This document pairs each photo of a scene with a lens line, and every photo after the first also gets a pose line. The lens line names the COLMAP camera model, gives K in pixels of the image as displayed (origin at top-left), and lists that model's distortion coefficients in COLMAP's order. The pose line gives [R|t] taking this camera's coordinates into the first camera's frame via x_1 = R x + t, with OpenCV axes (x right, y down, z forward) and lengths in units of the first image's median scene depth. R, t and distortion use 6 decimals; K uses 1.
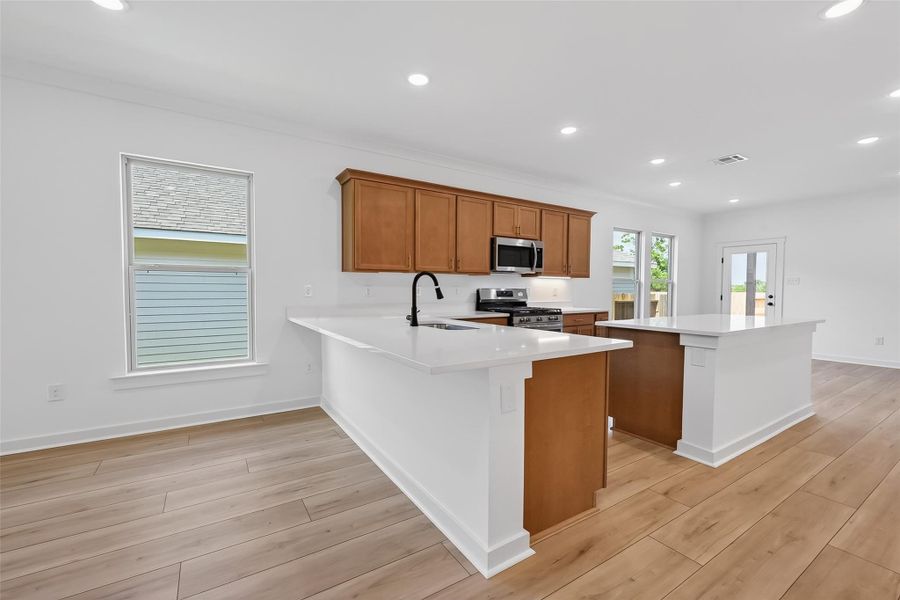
lens RADIAL K [[366.6, 0, 420.0], [0, 366.6, 300.1], [0, 0, 1]] dist [-0.006065, 0.001350]
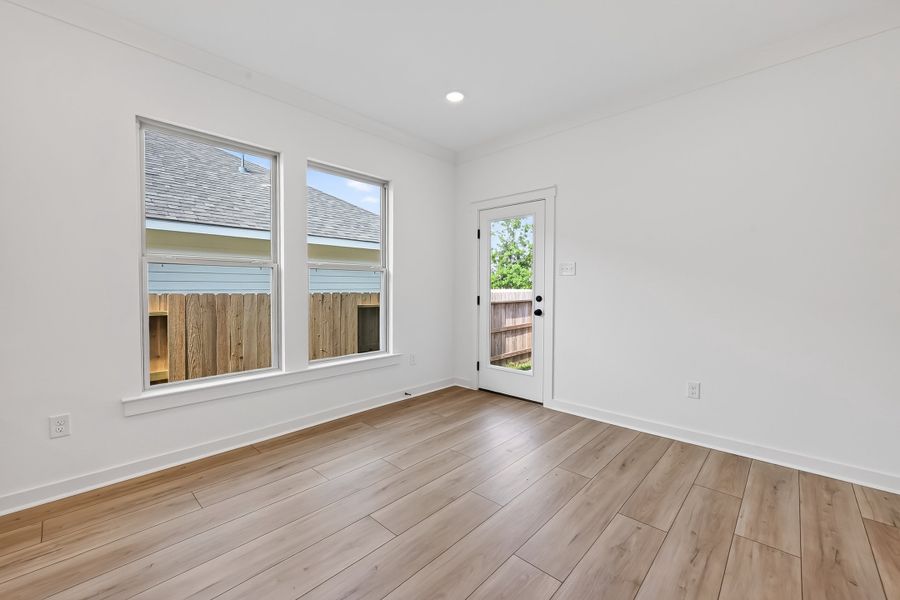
lens RADIAL K [[366.6, 0, 446.9], [0, 366.6, 296.0], [0, 0, 1]] dist [-0.006065, 0.001350]
pose [[0.954367, -0.008549, 0.298512, 0.903473], [0.009573, 0.999952, -0.001968, -0.018367], [-0.298481, 0.004736, 0.954404, 0.695812]]
